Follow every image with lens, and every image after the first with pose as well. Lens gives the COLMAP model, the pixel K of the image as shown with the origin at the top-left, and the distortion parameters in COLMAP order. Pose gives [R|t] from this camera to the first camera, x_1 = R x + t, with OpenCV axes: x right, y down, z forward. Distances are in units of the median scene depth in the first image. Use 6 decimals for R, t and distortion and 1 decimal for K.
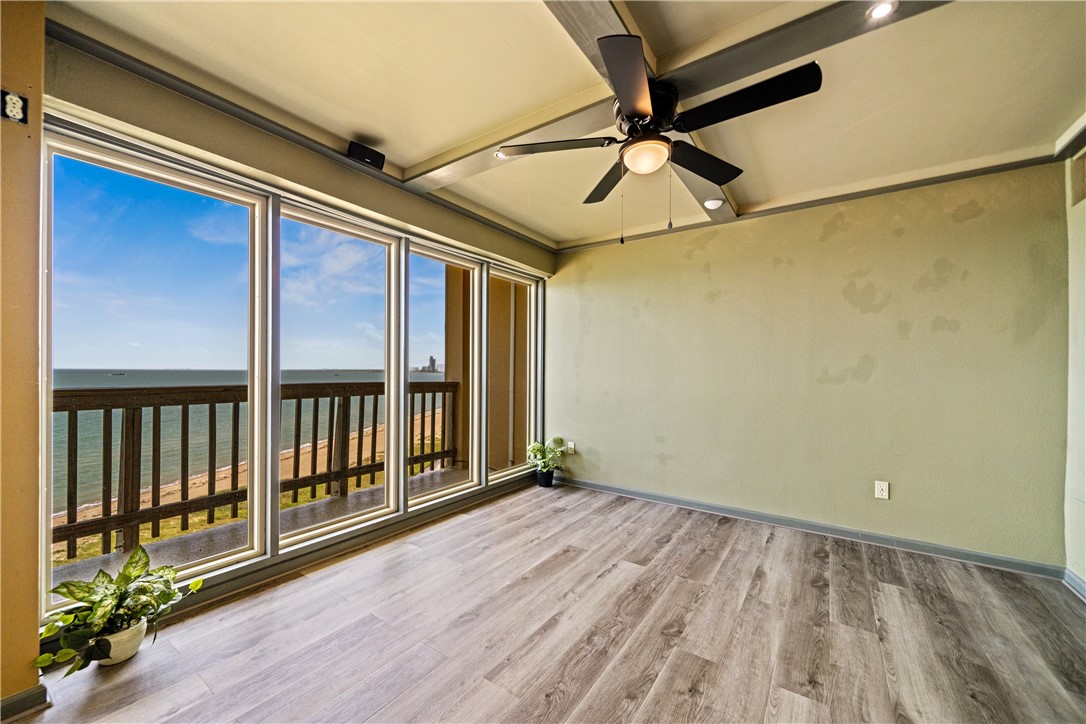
lens RADIAL K [[419.1, 0, 540.4], [0, 419.1, 369.0], [0, 0, 1]] dist [0.003207, 0.000075]
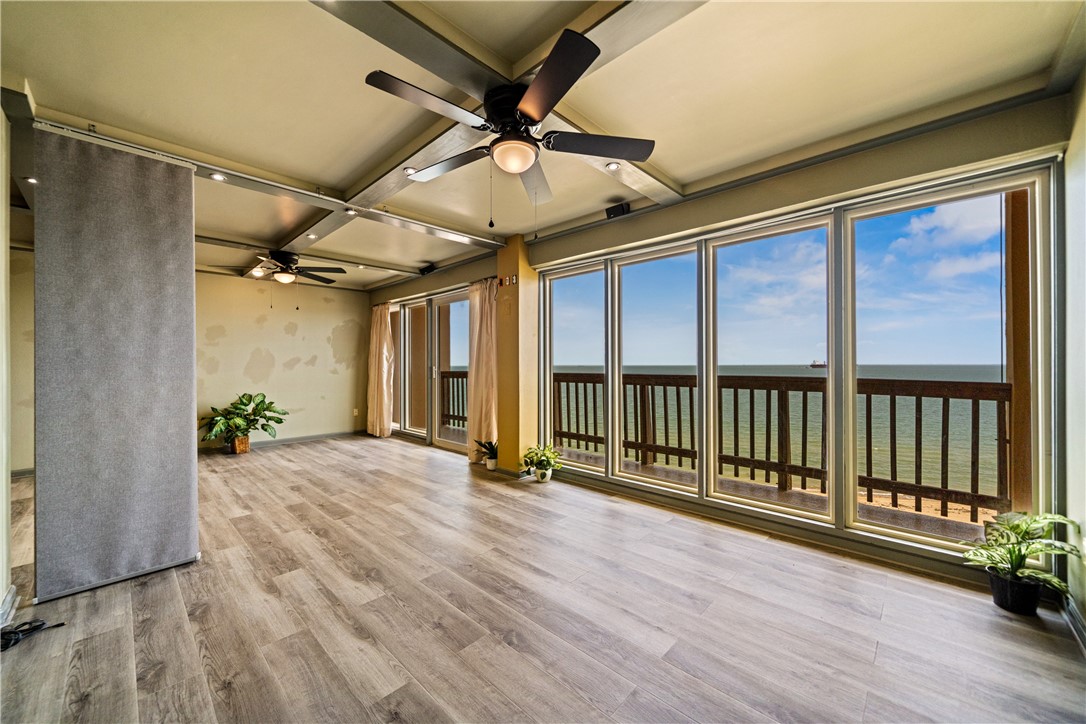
lens RADIAL K [[405.8, 0, 541.2], [0, 405.8, 366.2], [0, 0, 1]] dist [0.001945, -0.000187]
pose [[-0.156819, -0.001288, -0.987627, 0.737417], [0.005671, 0.999981, -0.002204, 0.006535], [0.987611, -0.005947, -0.156809, 0.736141]]
